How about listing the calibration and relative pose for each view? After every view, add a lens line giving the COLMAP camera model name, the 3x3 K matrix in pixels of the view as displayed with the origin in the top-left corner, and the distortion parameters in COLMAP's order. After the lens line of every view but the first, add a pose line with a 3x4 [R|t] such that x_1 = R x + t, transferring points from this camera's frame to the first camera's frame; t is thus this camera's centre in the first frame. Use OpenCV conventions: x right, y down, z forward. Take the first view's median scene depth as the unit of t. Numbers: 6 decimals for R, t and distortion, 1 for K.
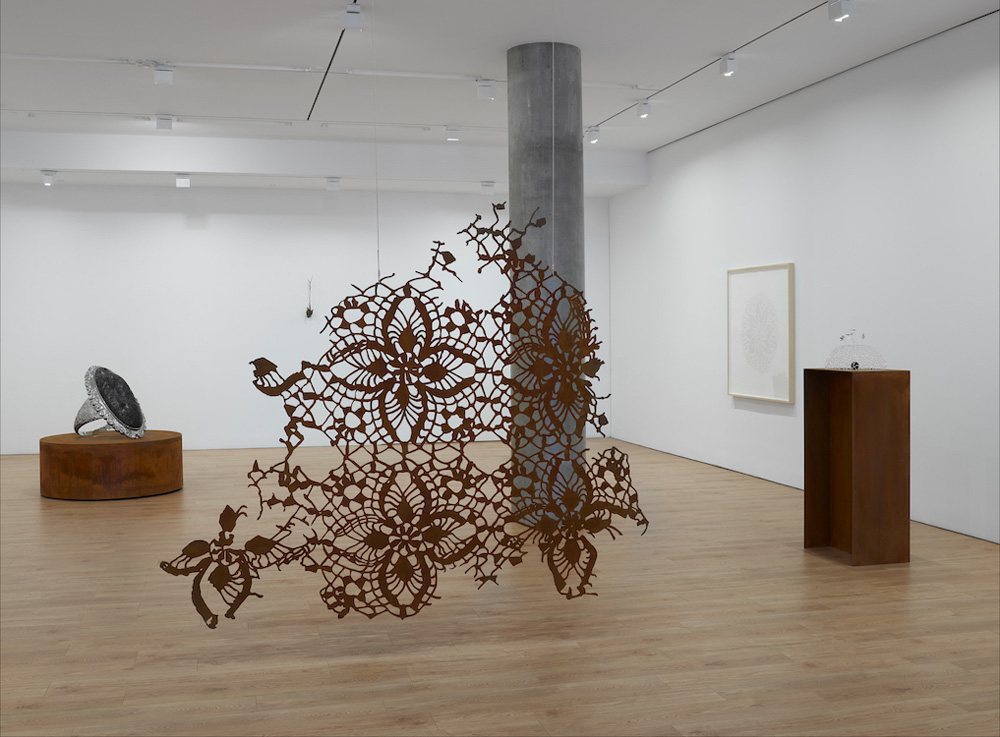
lens RADIAL K [[1206.5, 0, 500.0], [0, 1206.5, 368.5], [0, 0, 1]] dist [0.034142, 0.013338]
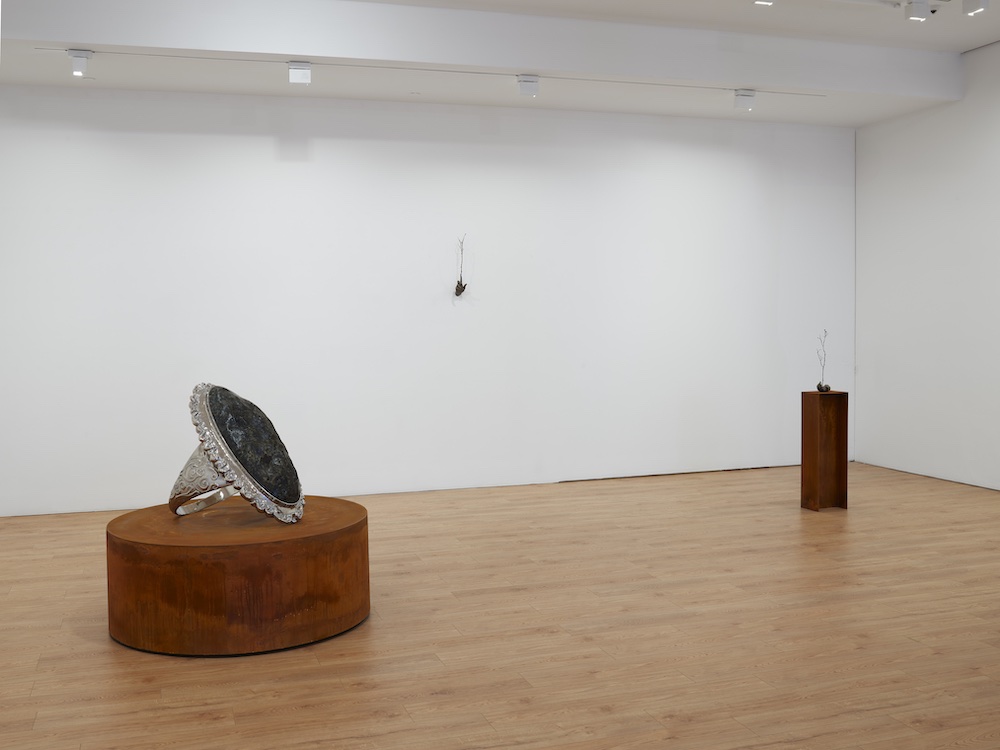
lens RADIAL K [[1101.5, 0, 500.0], [0, 1101.5, 375.0], [0, 0, 1]] dist [0.010563, 0.021127]
pose [[0.996793, -0.011152, 0.079247, -0.243045], [0.009572, 0.999748, 0.020292, -0.014538], [-0.079453, -0.019469, 0.996648, 0.506520]]
